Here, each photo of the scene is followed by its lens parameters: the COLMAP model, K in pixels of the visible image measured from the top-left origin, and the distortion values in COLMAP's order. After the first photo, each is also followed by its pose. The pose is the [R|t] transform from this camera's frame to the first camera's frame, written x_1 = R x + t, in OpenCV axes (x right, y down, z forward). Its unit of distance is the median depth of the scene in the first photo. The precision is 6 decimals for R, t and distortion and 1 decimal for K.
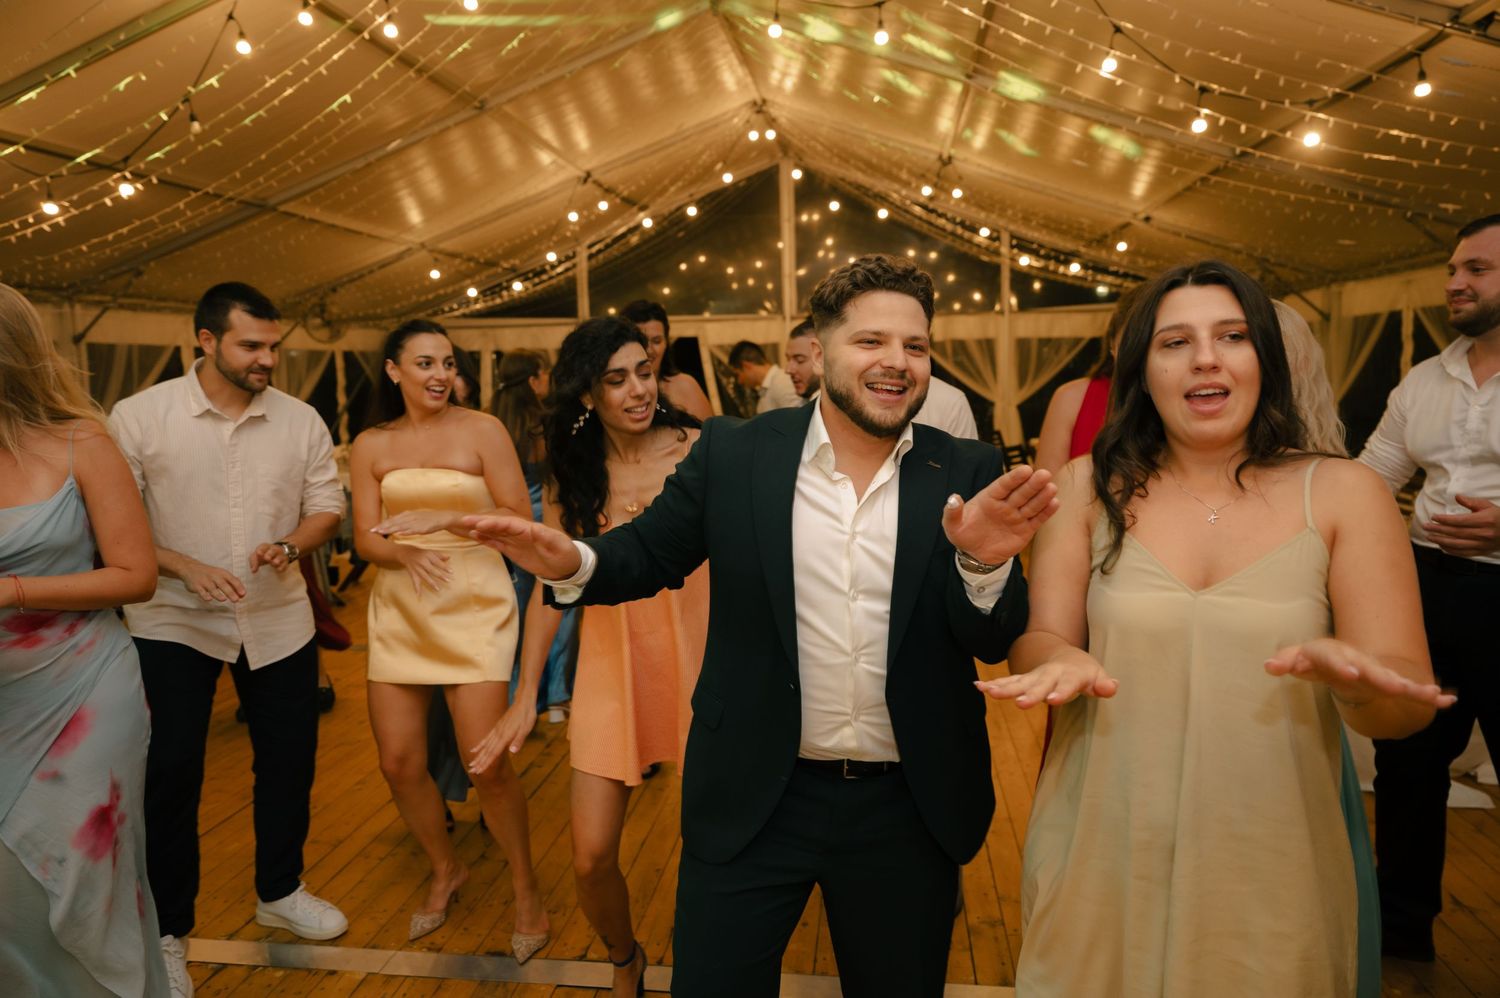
lens RADIAL K [[1007.2, 0, 750.8], [0, 1007.2, 503.4], [0, 0, 1]] dist [0.000602, 0.003467]
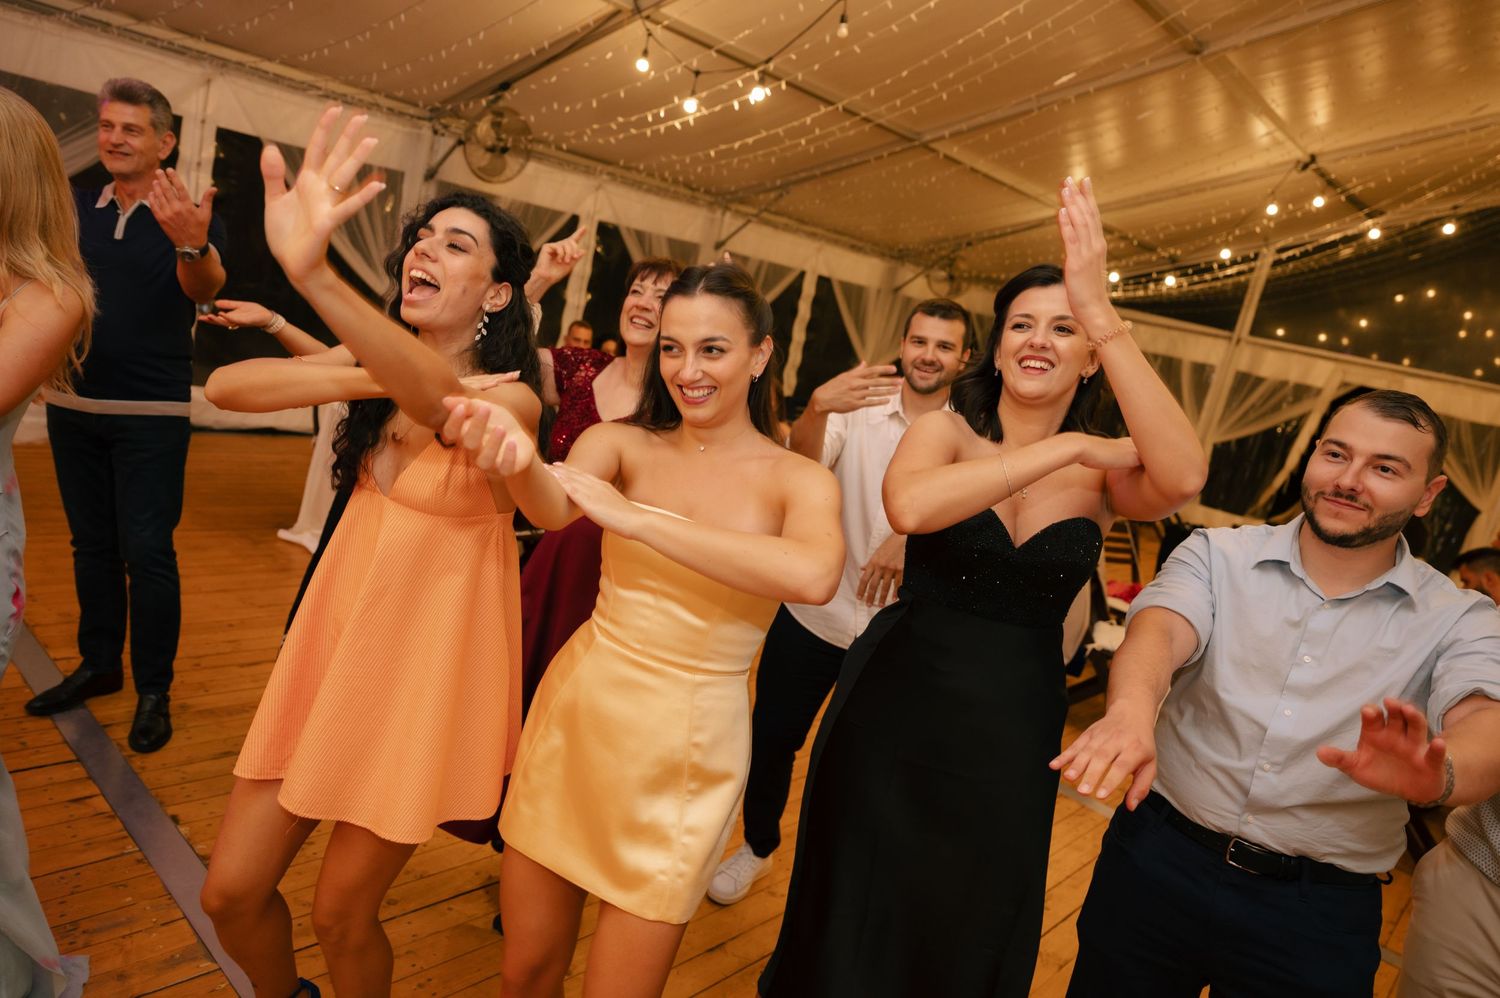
lens RADIAL K [[1007.2, 0, 750.8], [0, 1007.2, 503.4], [0, 0, 1]] dist [0.000602, 0.003467]
pose [[0.796756, 0.316413, -0.514843, -0.022898], [-0.302023, 0.946429, 0.114256, -0.034644], [0.523414, 0.064460, 0.849637, 0.134157]]
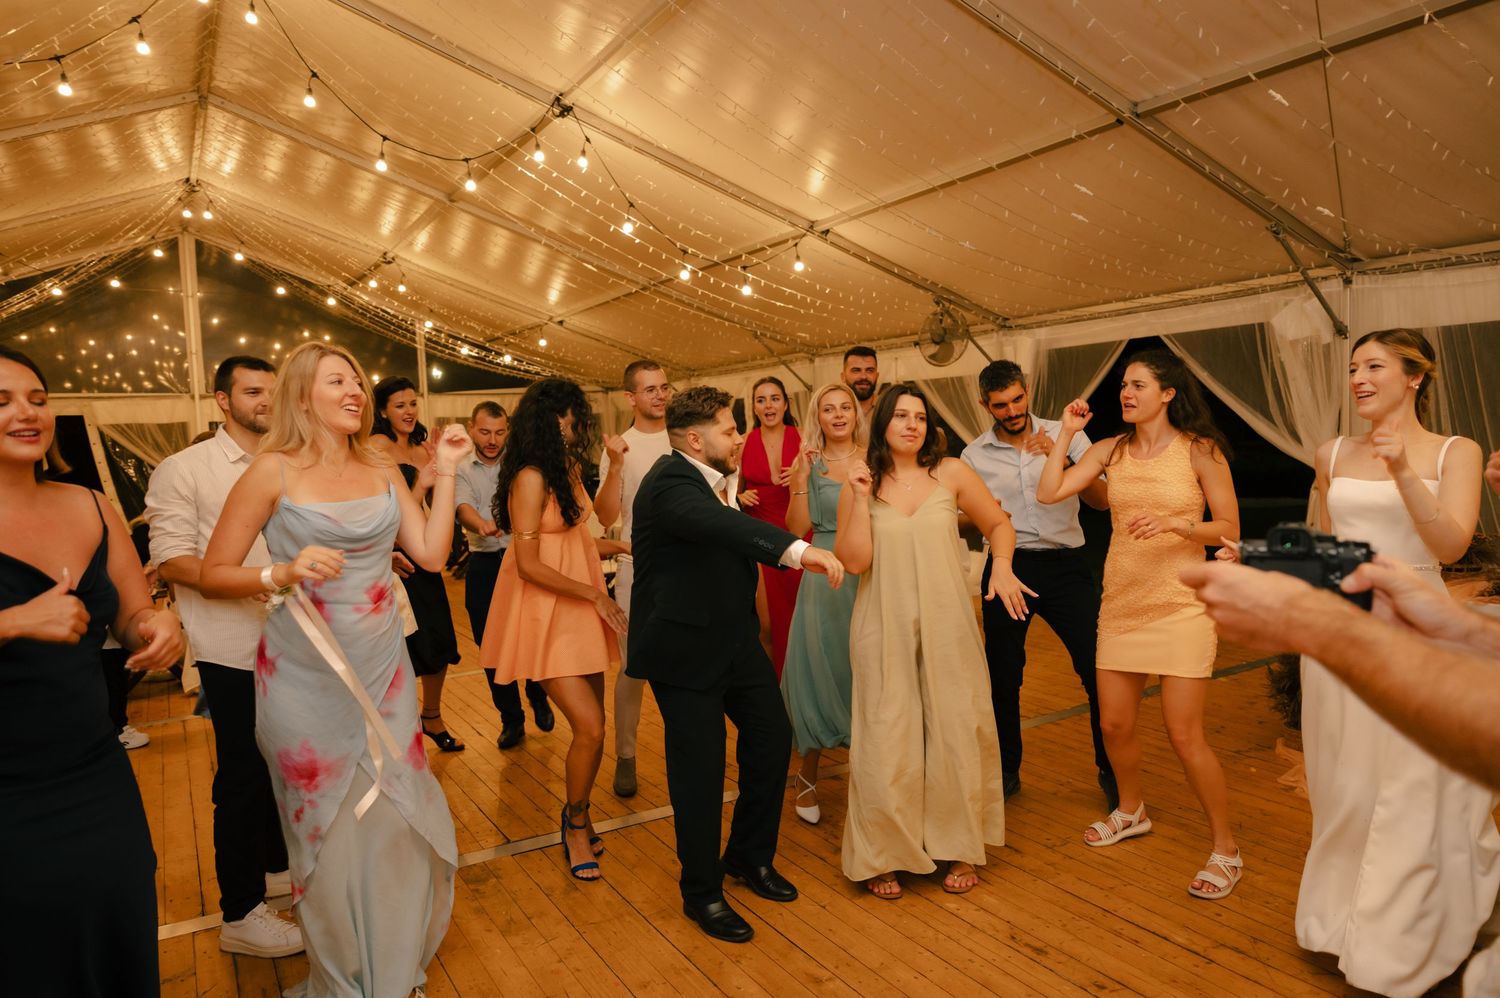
lens RADIAL K [[1007.0, 0, 748.9], [0, 1007.0, 495.3], [0, 0, 1]] dist [0.007725, 0.001436]
pose [[0.793656, -0.045538, 0.606660, -0.177378], [0.097924, 0.993754, -0.053513, 0.016369], [-0.600434, 0.101878, 0.793158, -0.090372]]
